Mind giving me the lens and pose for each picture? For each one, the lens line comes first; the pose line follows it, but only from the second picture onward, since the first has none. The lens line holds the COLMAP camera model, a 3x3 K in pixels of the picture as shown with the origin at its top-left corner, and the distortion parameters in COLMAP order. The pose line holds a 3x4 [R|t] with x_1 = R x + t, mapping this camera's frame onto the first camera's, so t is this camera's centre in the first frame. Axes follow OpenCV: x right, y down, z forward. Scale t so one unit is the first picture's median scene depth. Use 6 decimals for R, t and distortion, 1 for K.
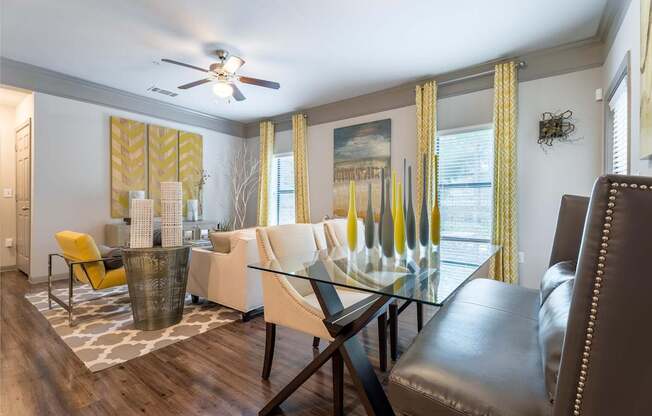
lens RADIAL K [[299.6, 0, 321.6], [0, 299.6, 206.2], [0, 0, 1]] dist [0.012361, 0.000304]
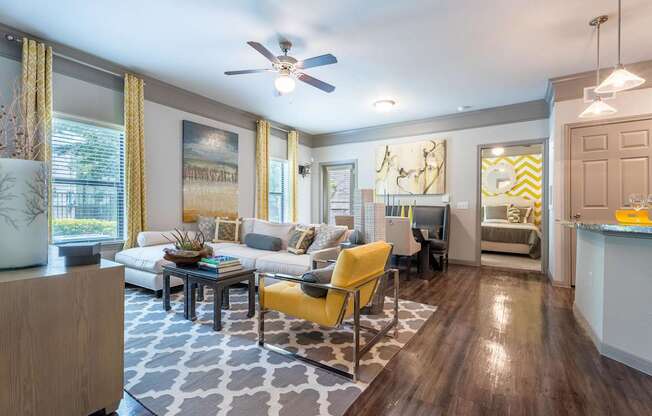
lens RADIAL K [[299.6, 0, 323.3], [0, 299.6, 206.9], [0, 0, 1]] dist [0.012361, 0.000304]
pose [[-0.084905, -0.007213, 0.996363, -0.955390], [0.005173, 0.999957, 0.007680, -0.005511], [-0.996376, 0.005806, -0.084864, 0.719859]]
